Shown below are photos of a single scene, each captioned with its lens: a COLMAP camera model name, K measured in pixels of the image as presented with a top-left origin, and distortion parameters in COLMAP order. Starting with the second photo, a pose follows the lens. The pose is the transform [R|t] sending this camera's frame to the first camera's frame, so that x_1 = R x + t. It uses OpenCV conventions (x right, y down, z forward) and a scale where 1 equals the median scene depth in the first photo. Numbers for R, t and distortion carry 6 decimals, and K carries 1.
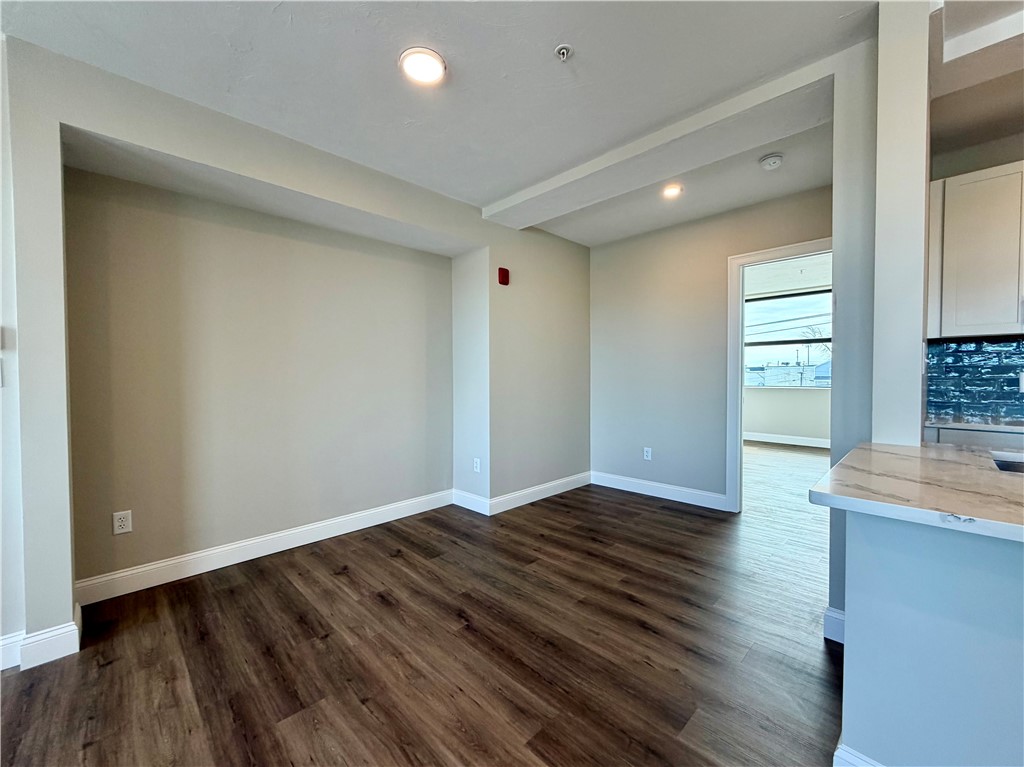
lens RADIAL K [[410.6, 0, 511.9], [0, 410.6, 385.7], [0, 0, 1]] dist [-0.003122, 0.000582]
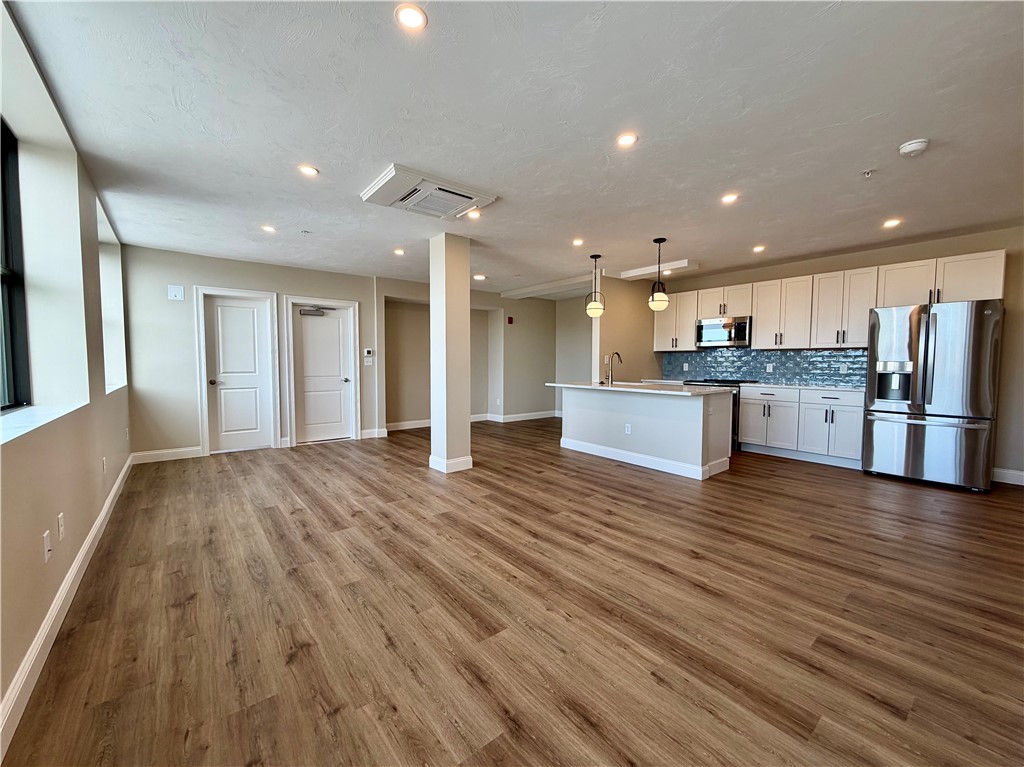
lens RADIAL K [[410.6, 0, 509.7], [0, 410.6, 384.7], [0, 0, 1]] dist [-0.003122, 0.000582]
pose [[0.994654, 0.009208, -0.102857, 0.442383], [-0.006308, 0.999574, 0.028489, 0.060783], [0.103075, -0.027688, 0.994288, -2.639342]]
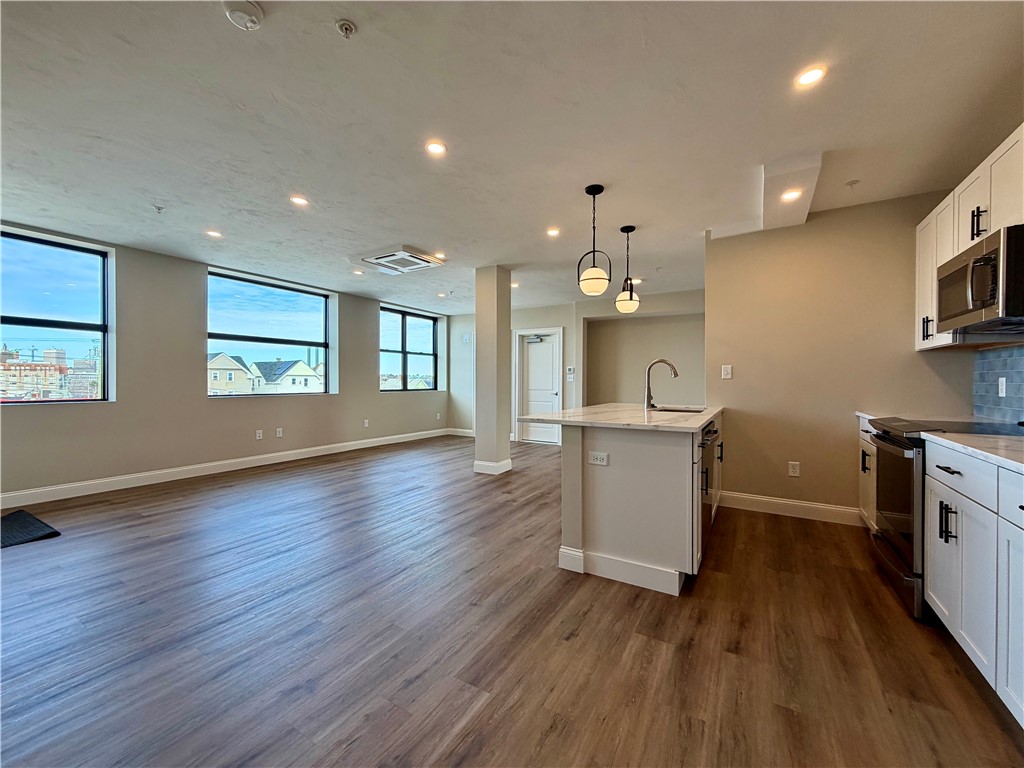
lens RADIAL K [[410.6, 0, 510.1], [0, 410.6, 384.1], [0, 0, 1]] dist [-0.003122, 0.000582]
pose [[0.243977, 0.010625, -0.969723, 2.680990], [-0.032724, 0.999461, 0.002718, 0.036511], [0.969229, 0.031070, 0.244193, -0.688683]]
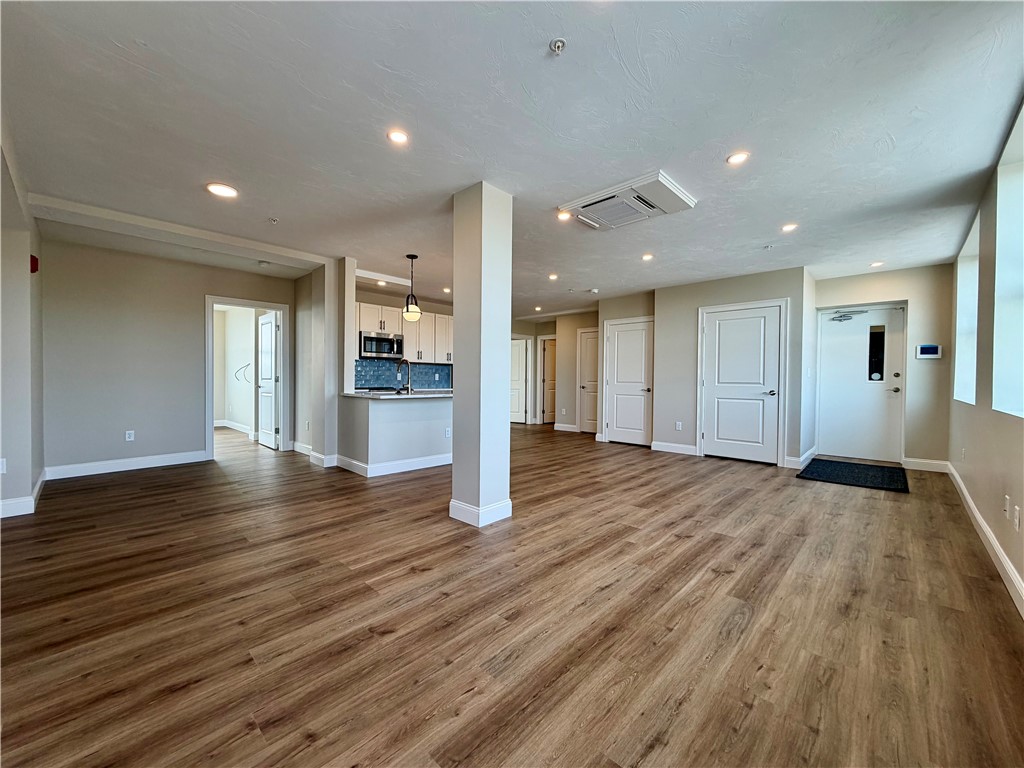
lens RADIAL K [[410.6, 0, 510.6], [0, 410.6, 382.6], [0, 0, 1]] dist [-0.003122, 0.000582]
pose [[-0.028268, -0.007308, 0.999574, -2.039128], [0.021428, 0.999739, 0.007915, 0.058484], [-0.999371, 0.021643, -0.028104, -0.167036]]
